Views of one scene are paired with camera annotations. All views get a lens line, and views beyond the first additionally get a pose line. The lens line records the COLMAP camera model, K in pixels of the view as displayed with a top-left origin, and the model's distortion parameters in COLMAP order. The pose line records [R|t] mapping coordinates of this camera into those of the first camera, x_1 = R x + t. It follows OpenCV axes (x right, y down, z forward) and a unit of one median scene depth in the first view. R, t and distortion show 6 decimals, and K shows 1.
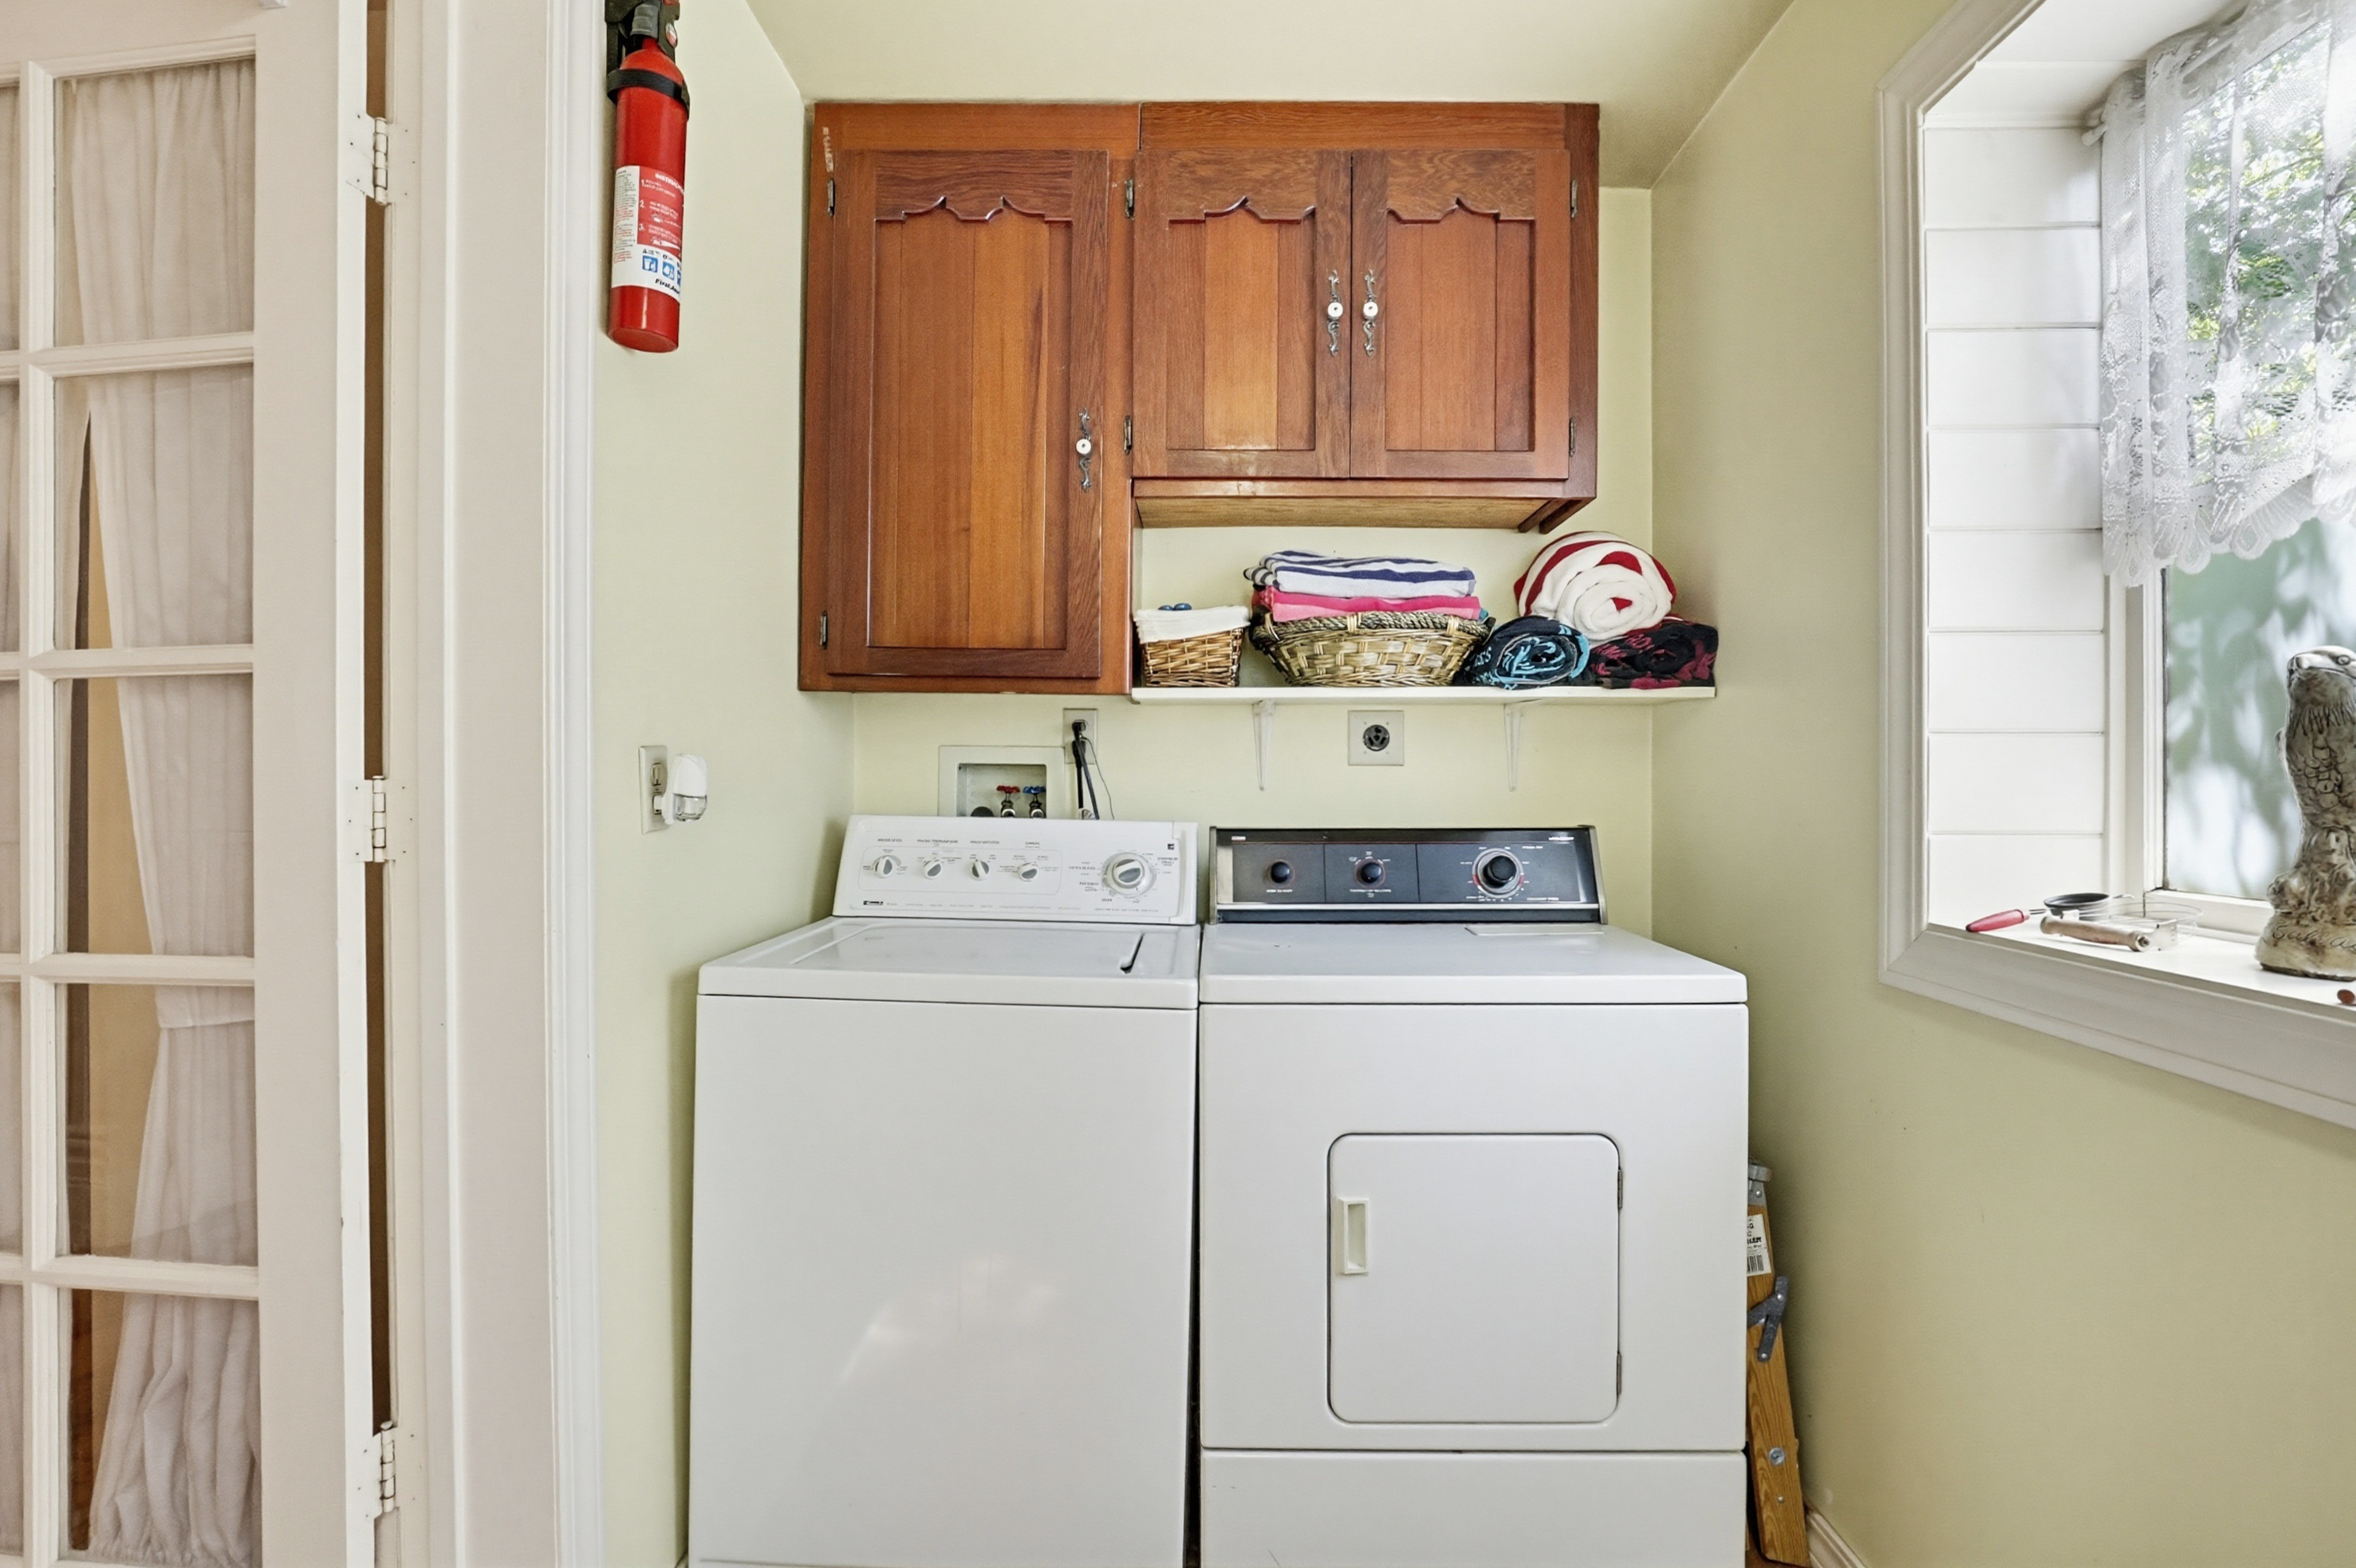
lens RADIAL K [[1095.9, 0, 1178.0], [0, 1095.9, 784.0], [0, 0, 1]] dist [-0.054600, 0.015576]
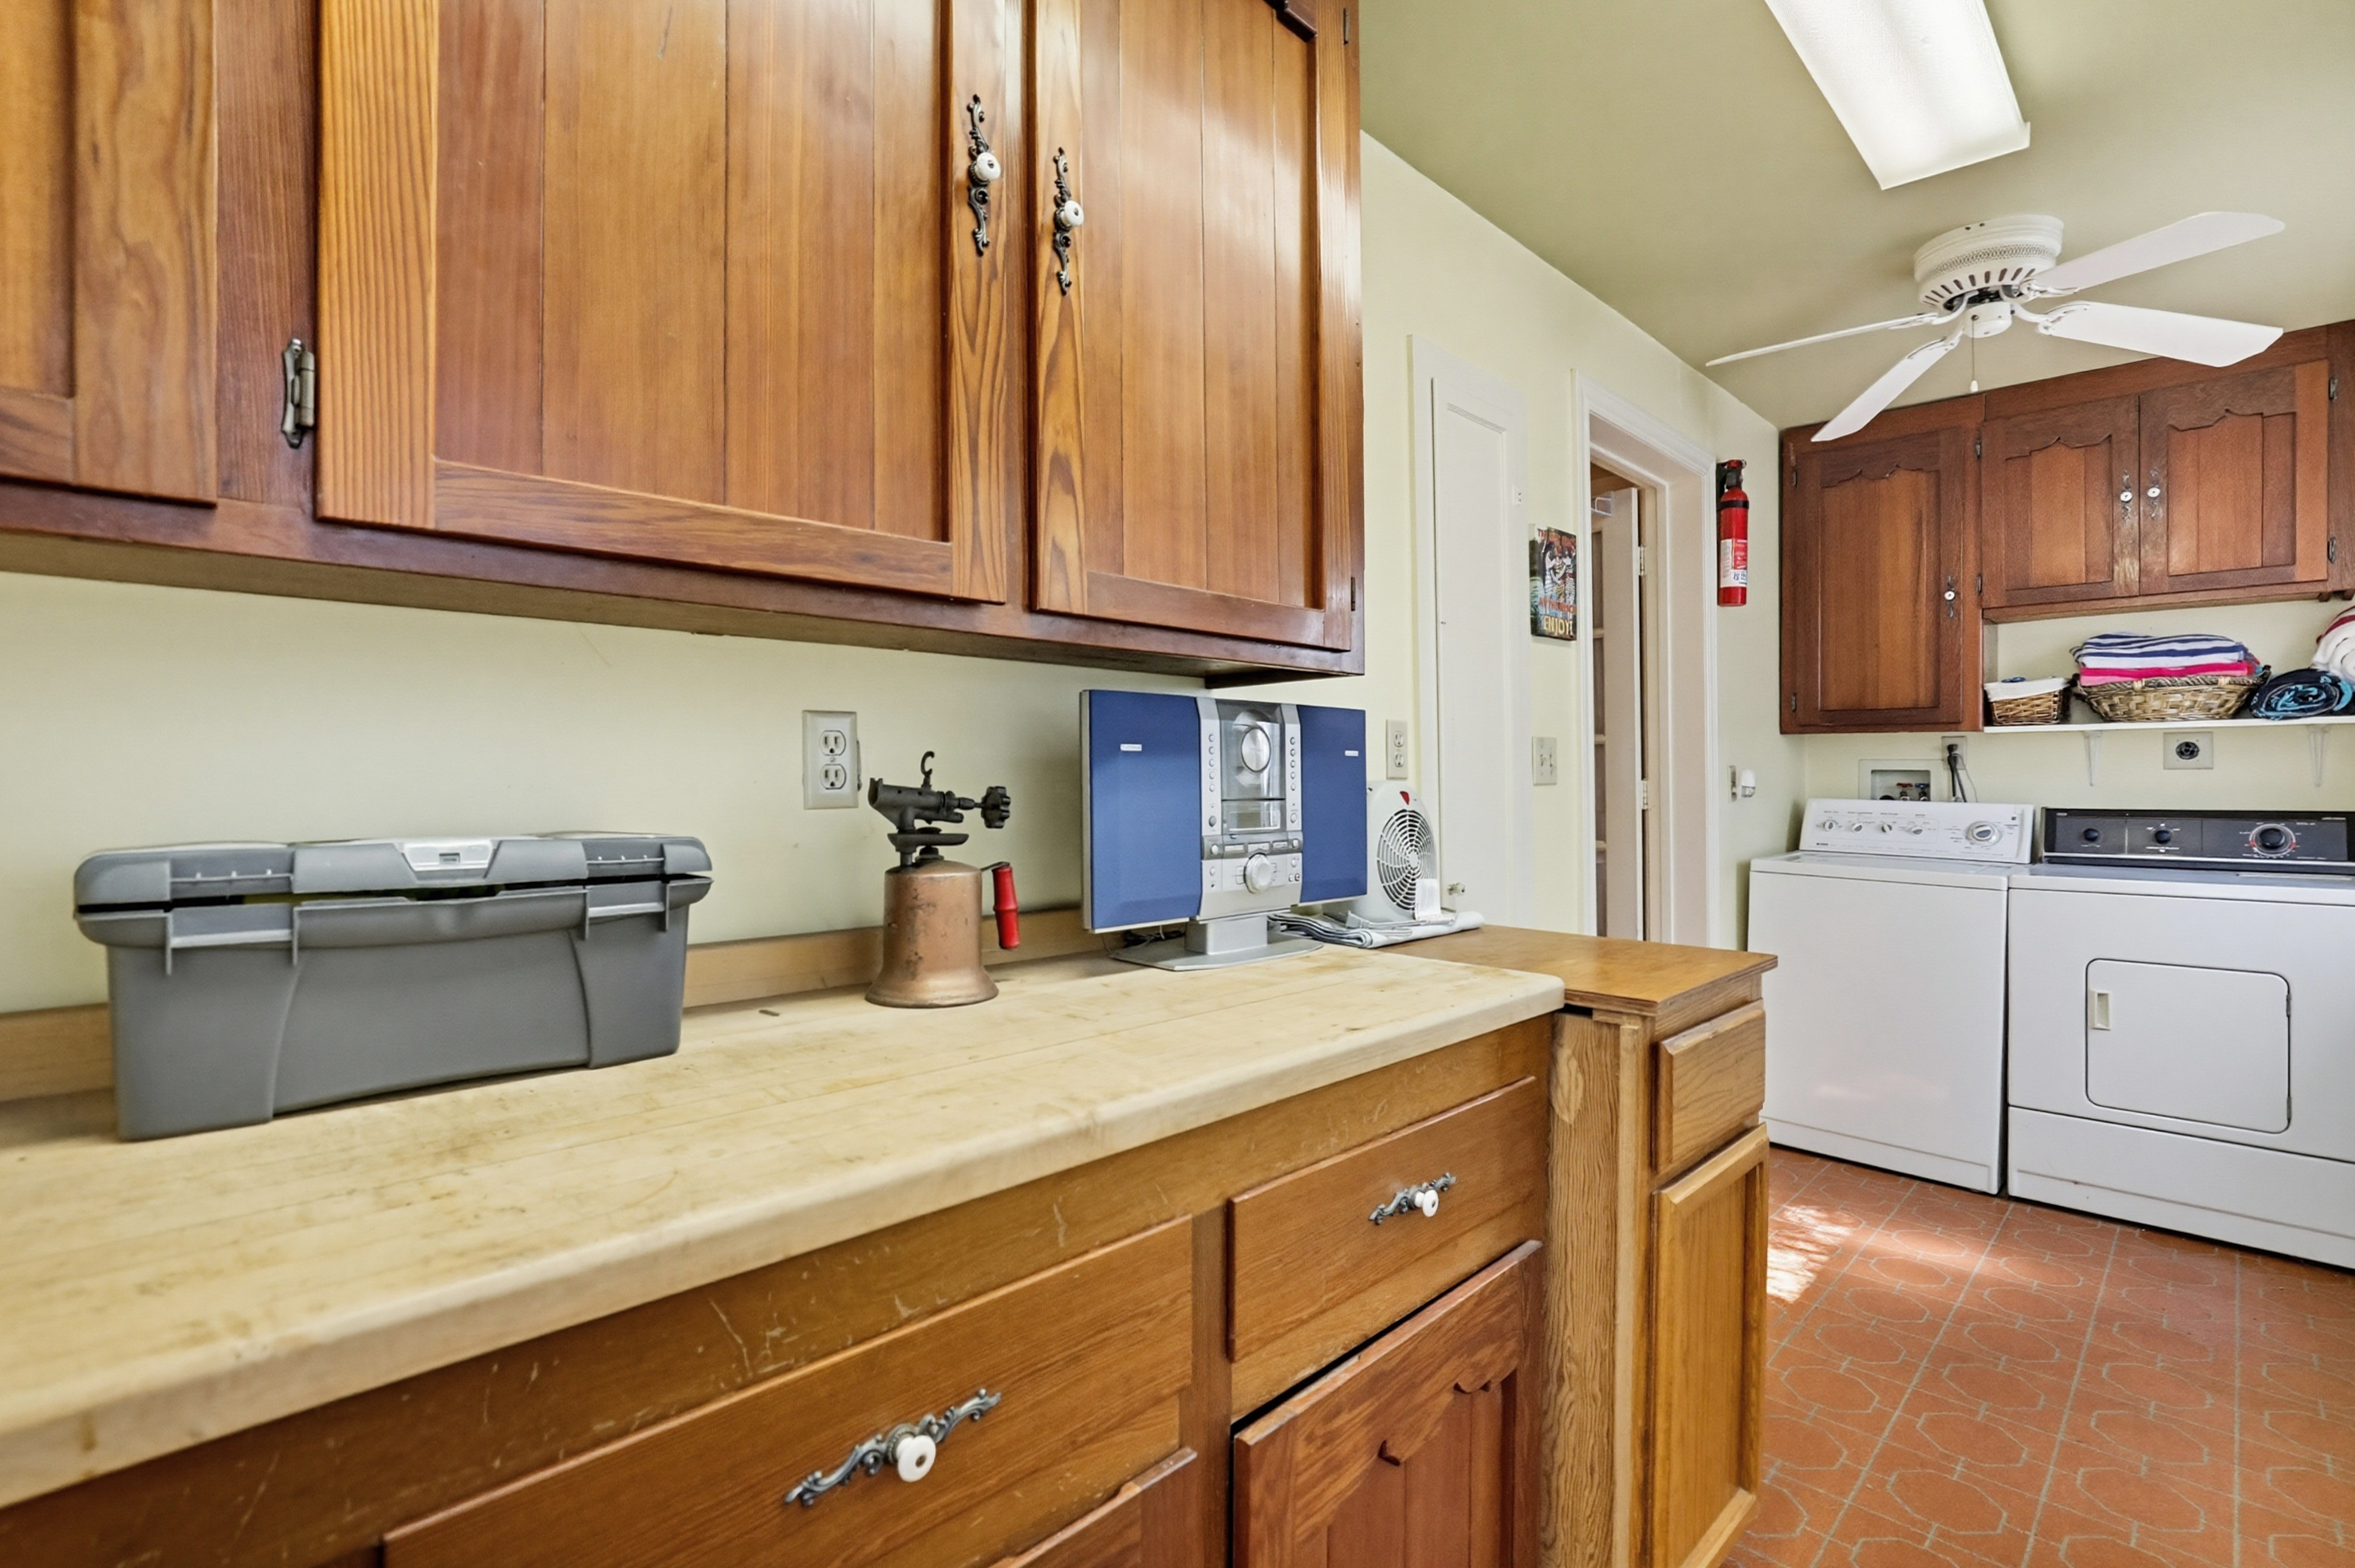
lens RADIAL K [[1095.5, 0, 1177.5], [0, 1095.5, 784.0], [0, 0, 1]] dist [-0.054600, 0.015576]
pose [[0.728973, -0.000252, -0.684543, 0.187524], [0.001484, 0.999998, 0.001213, -0.000046], [0.684541, -0.001900, 0.728972, -1.143803]]
